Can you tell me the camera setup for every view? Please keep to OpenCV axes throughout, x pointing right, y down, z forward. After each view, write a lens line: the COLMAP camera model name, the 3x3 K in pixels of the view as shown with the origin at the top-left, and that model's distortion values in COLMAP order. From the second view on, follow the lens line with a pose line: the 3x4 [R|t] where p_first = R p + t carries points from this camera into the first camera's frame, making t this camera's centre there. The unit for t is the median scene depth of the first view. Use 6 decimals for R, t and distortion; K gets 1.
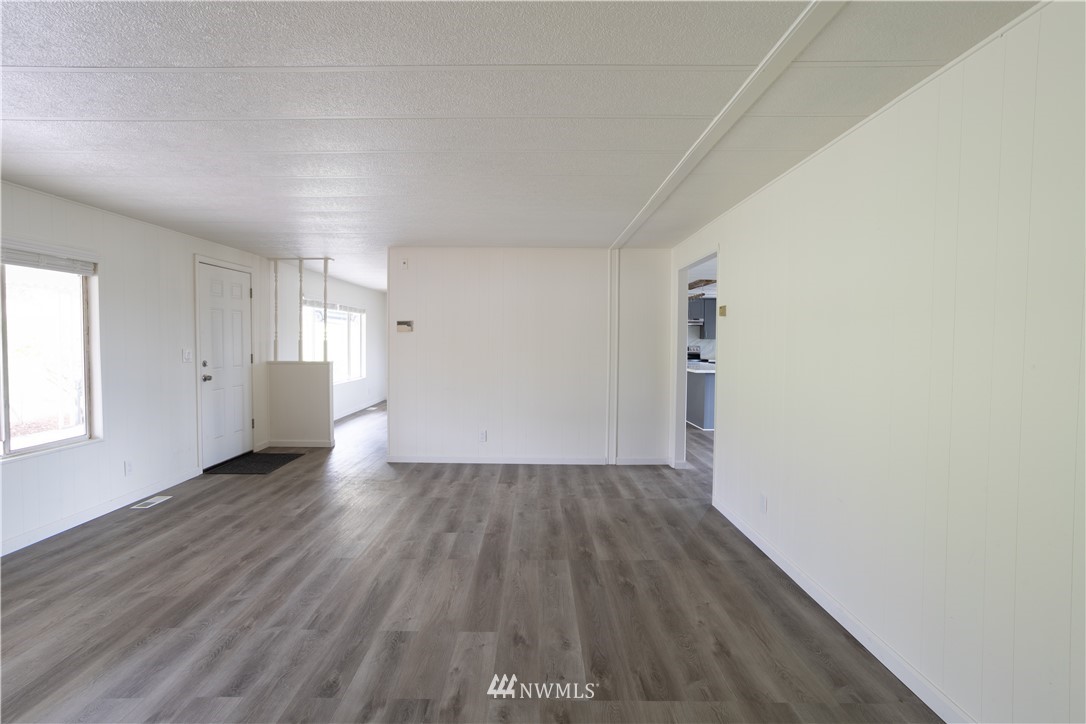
lens RADIAL K [[523.2, 0, 532.5], [0, 523.2, 347.6], [0, 0, 1]] dist [-0.054389, 0.034100]
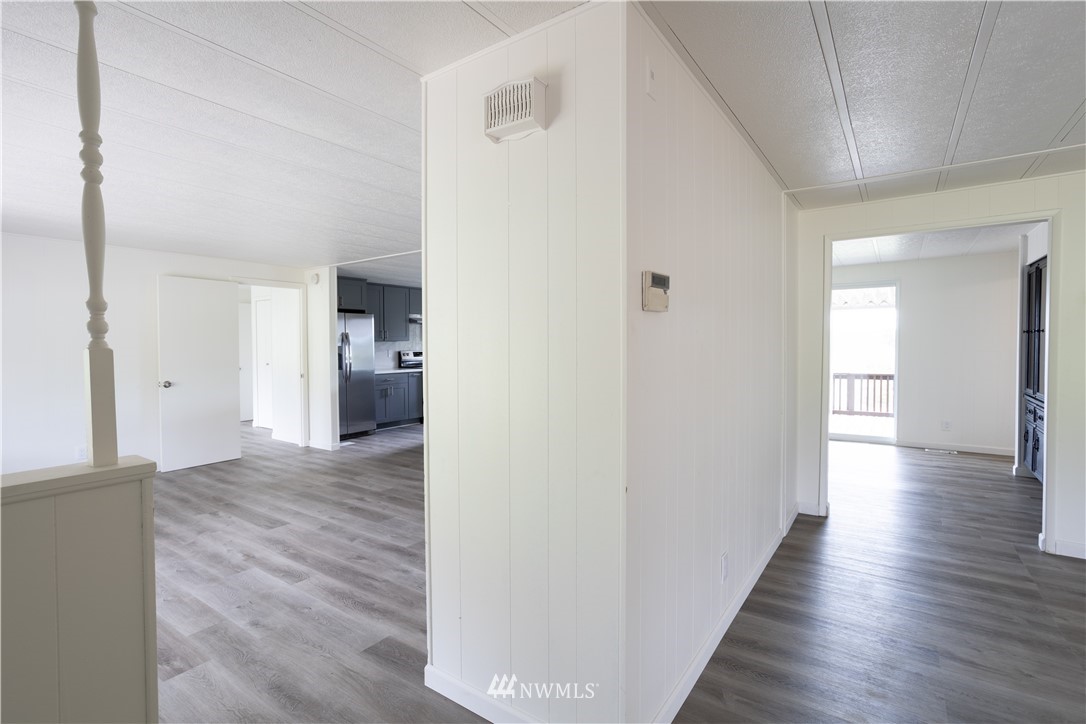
lens RADIAL K [[519.6, 0, 531.4], [0, 519.6, 357.8], [0, 0, 1]] dist [-0.044087, 0.026789]
pose [[0.579691, -0.031077, 0.814244, -0.853736], [0.023581, 0.999494, 0.021359, -0.020481], [-0.814495, 0.006820, 0.580130, 1.454059]]
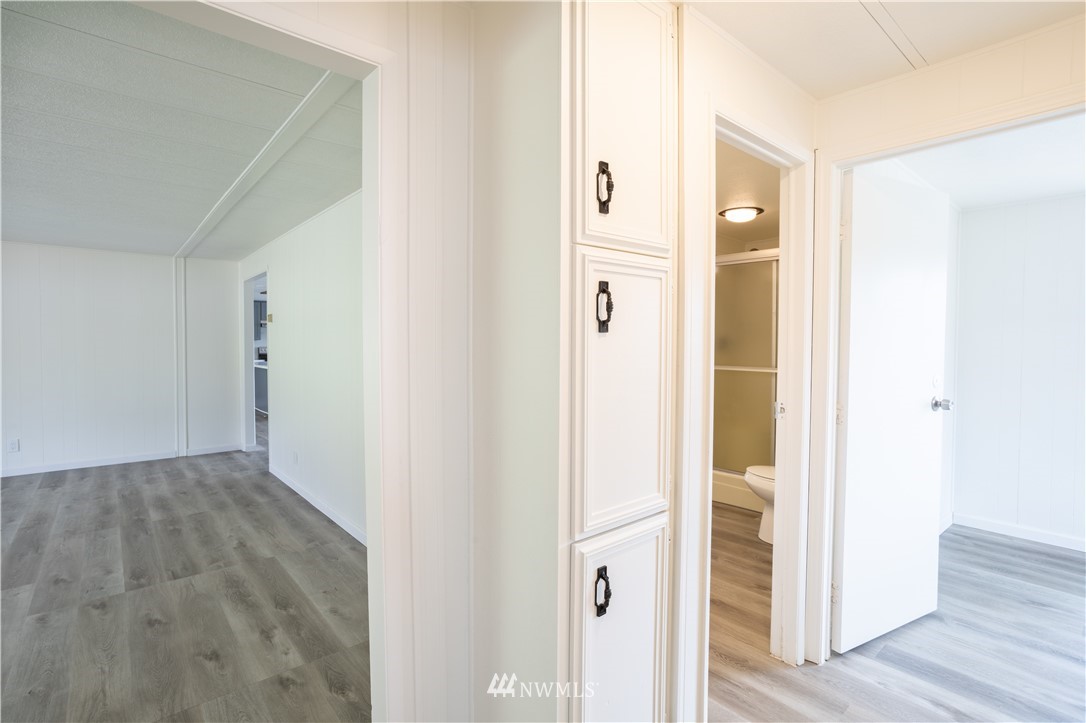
lens RADIAL K [[519.6, 0, 531.4], [0, 519.6, 357.3], [0, 0, 1]] dist [-0.044087, 0.026789]
pose [[0.763554, -0.023989, 0.645298, 0.040603], [0.013653, 0.999686, 0.021009, 0.009907], [-0.645600, -0.007231, 0.763642, -0.454467]]
